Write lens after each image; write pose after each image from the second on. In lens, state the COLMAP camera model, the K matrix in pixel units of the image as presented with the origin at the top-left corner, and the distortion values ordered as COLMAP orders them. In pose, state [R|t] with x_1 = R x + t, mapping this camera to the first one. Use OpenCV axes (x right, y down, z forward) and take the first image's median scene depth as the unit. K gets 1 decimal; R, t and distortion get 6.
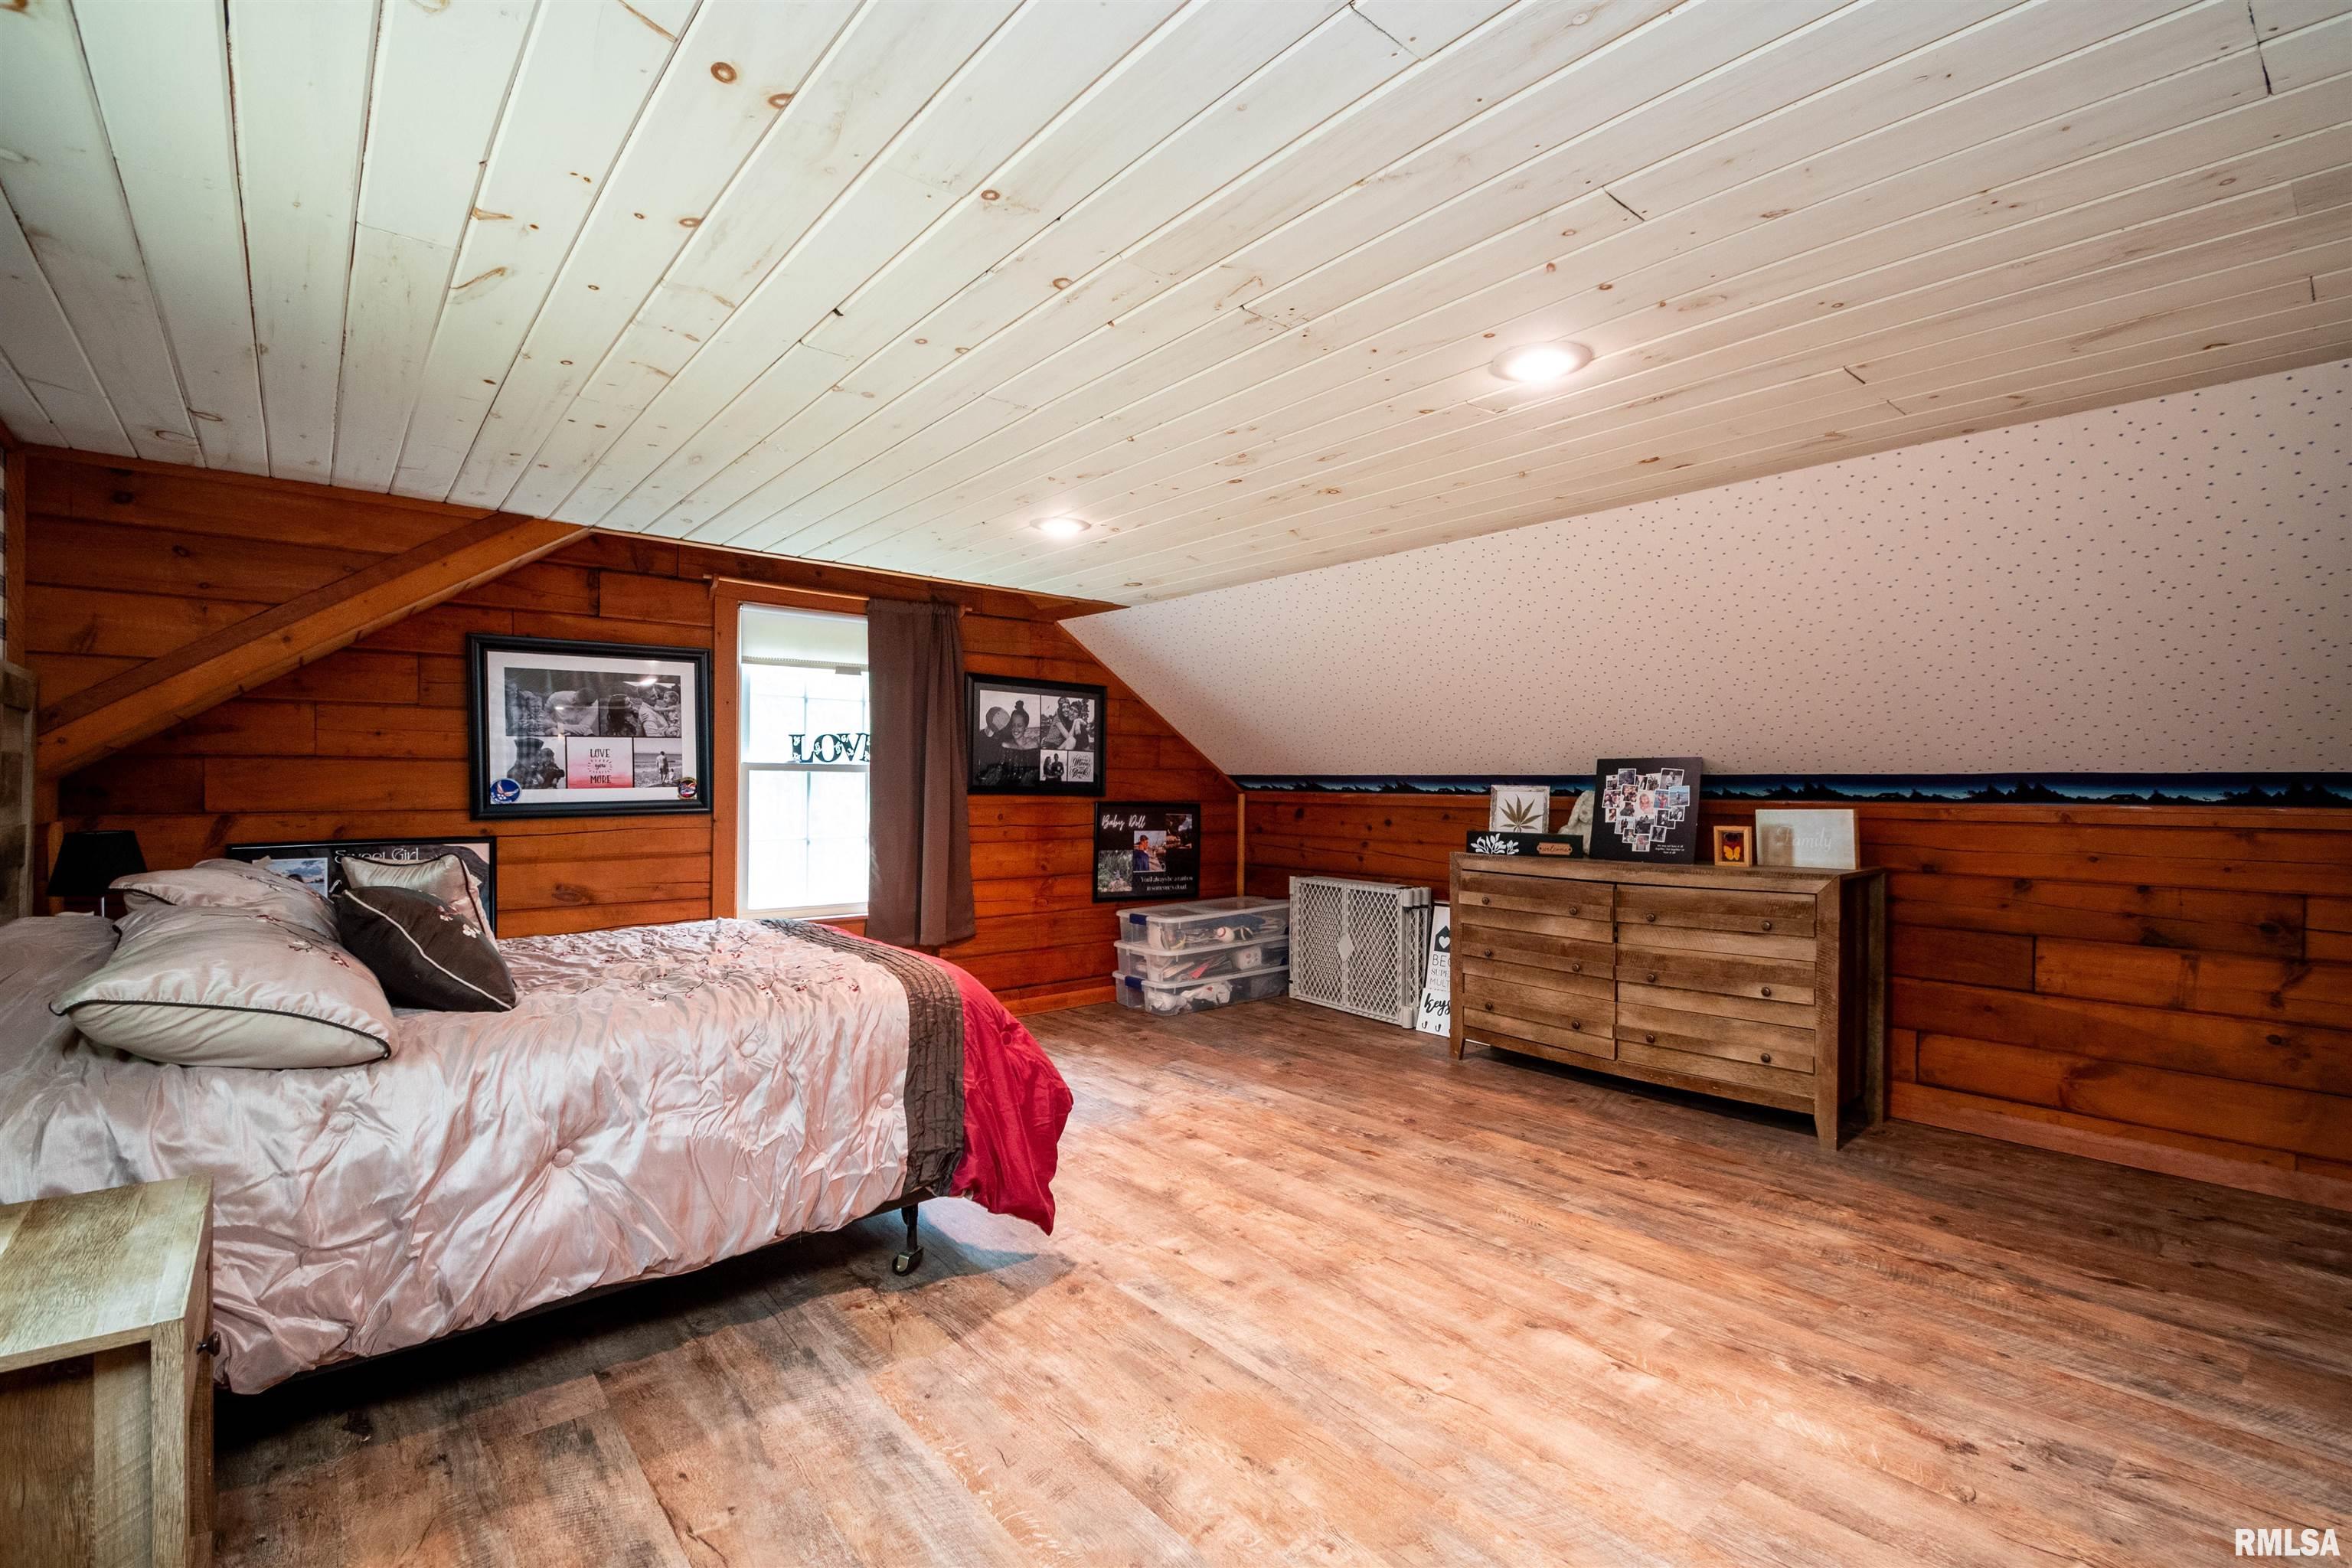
lens RADIAL K [[1029.9, 0, 1176.0], [0, 1029.9, 784.0], [0, 0, 1]] dist [0.009775, -0.014877]
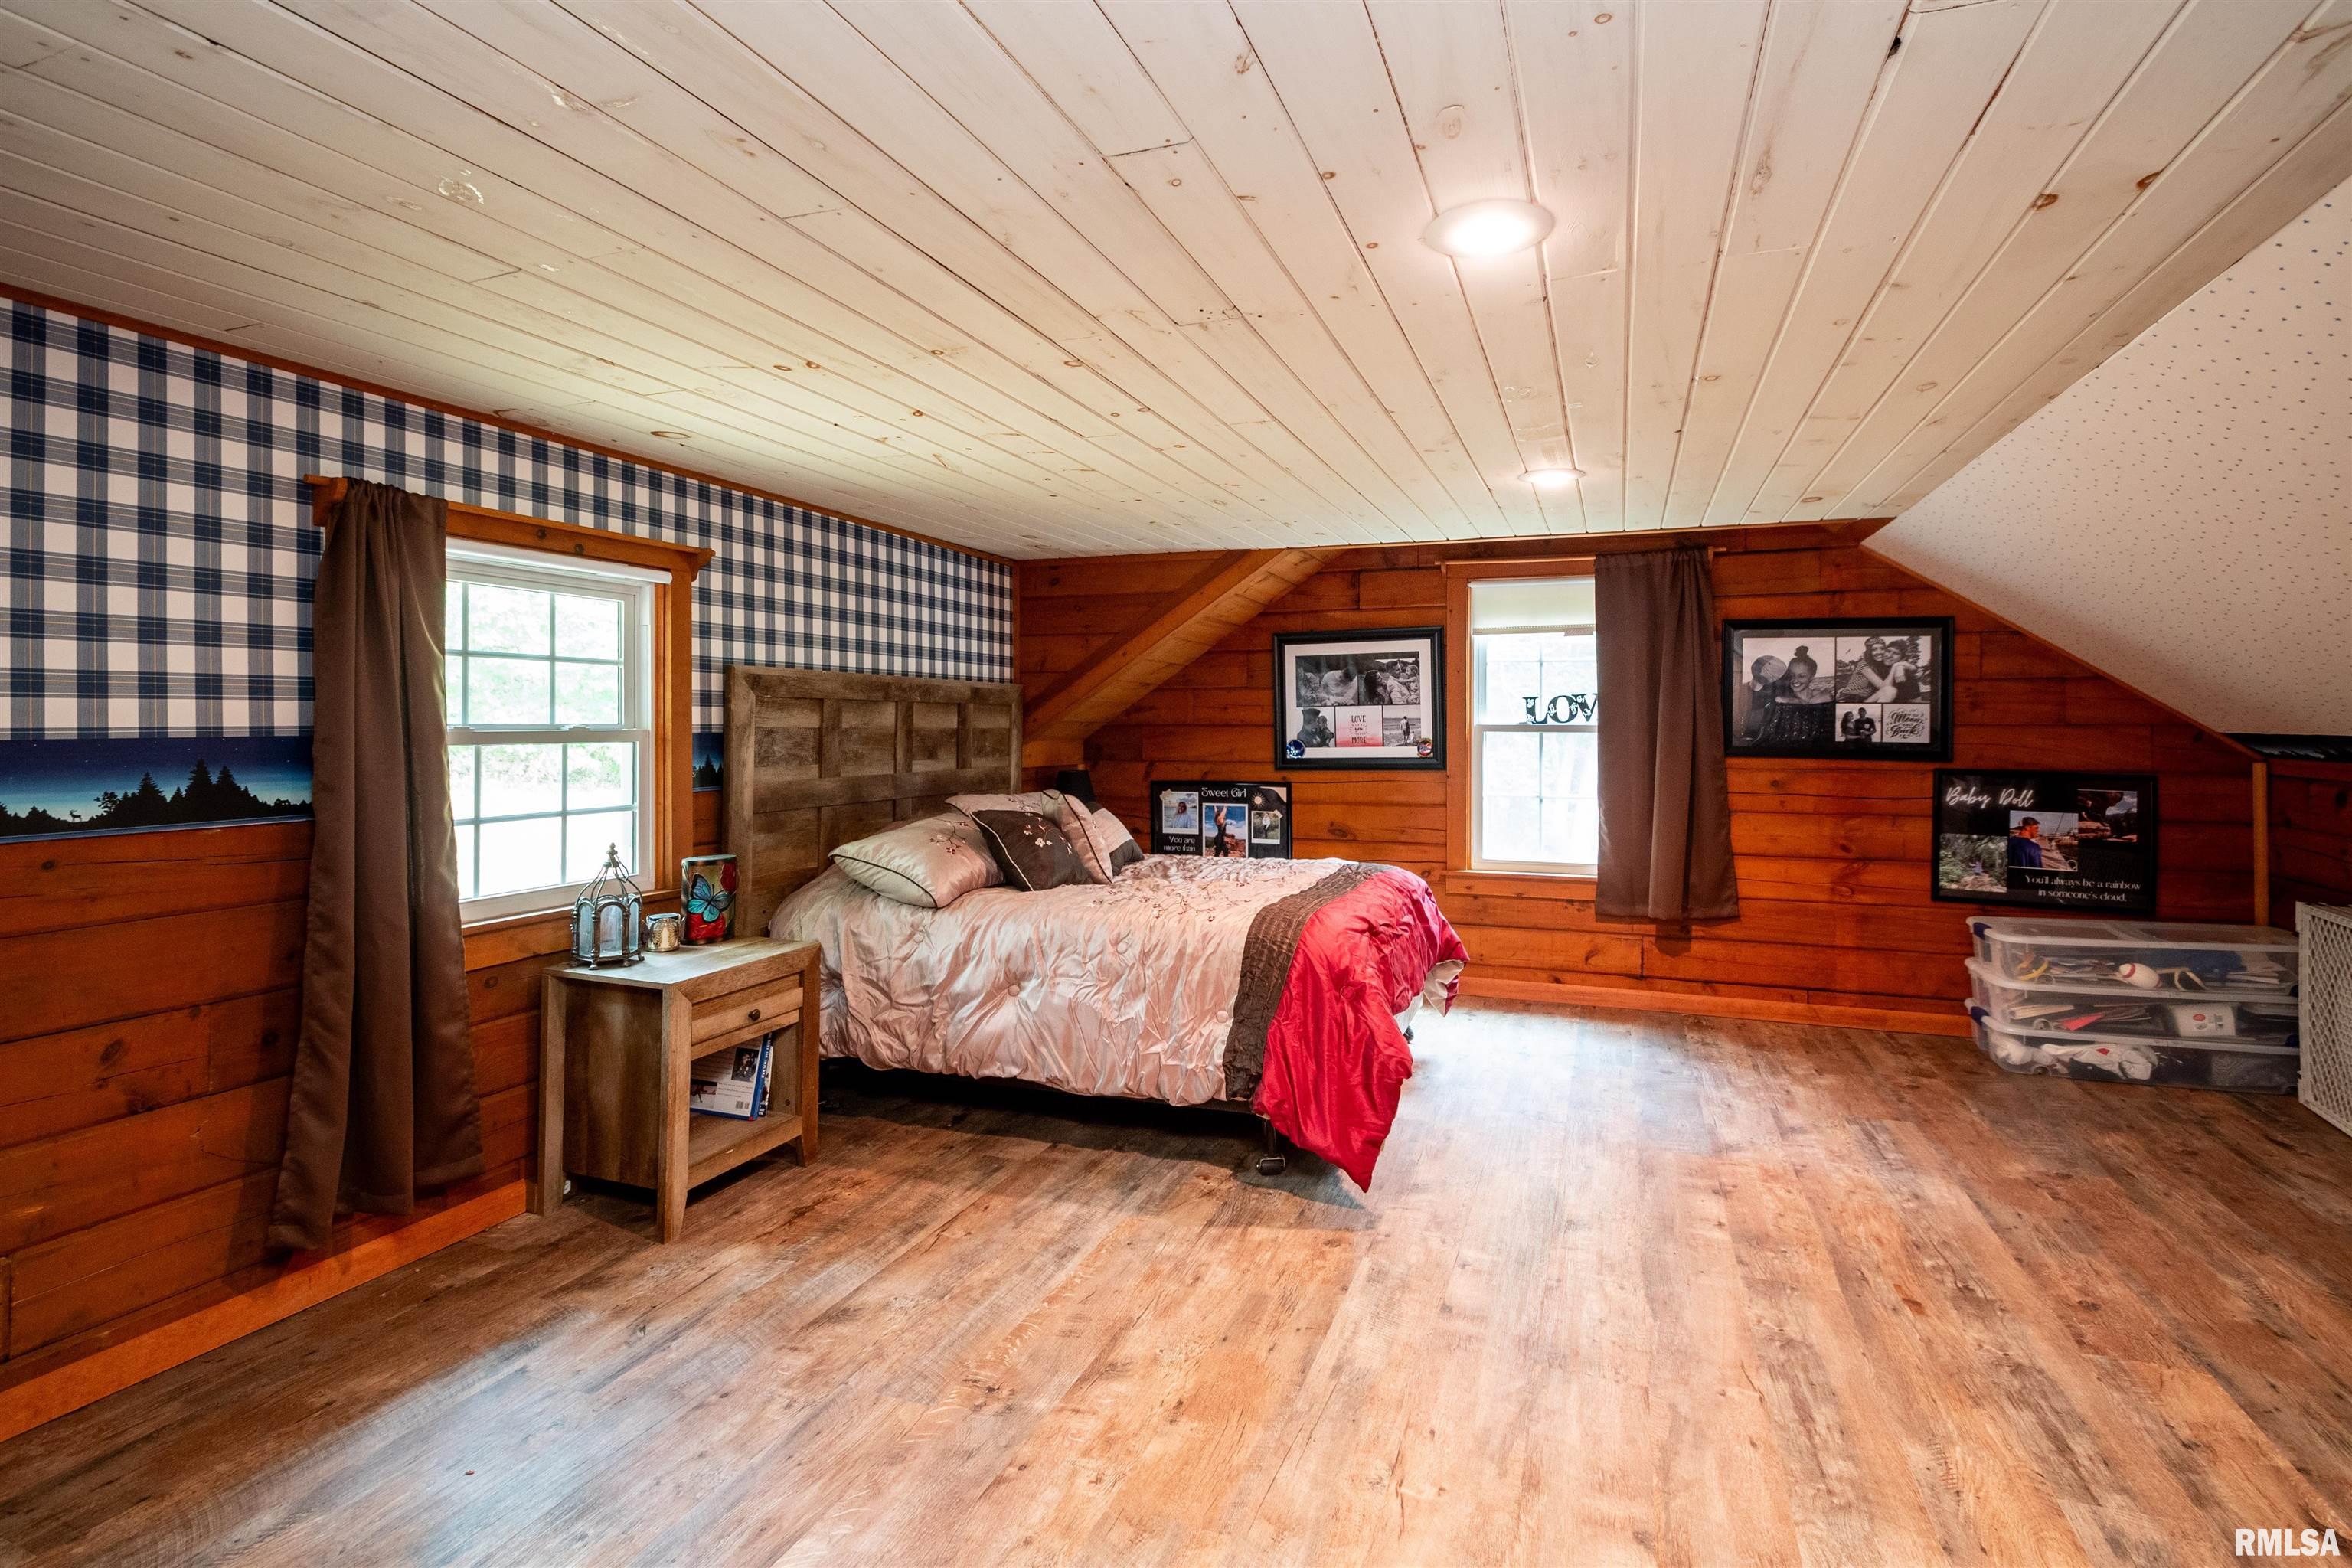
lens RADIAL K [[1018.9, 0, 1178.2], [0, 1018.9, 718.1], [0, 0, 1]] dist [0.001482, -0.006641]
pose [[0.519917, -0.011661, -0.854137, 0.395325], [0.000016, 0.999907, -0.013641, -0.014700], [0.854217, 0.007079, 0.519869, 0.182908]]
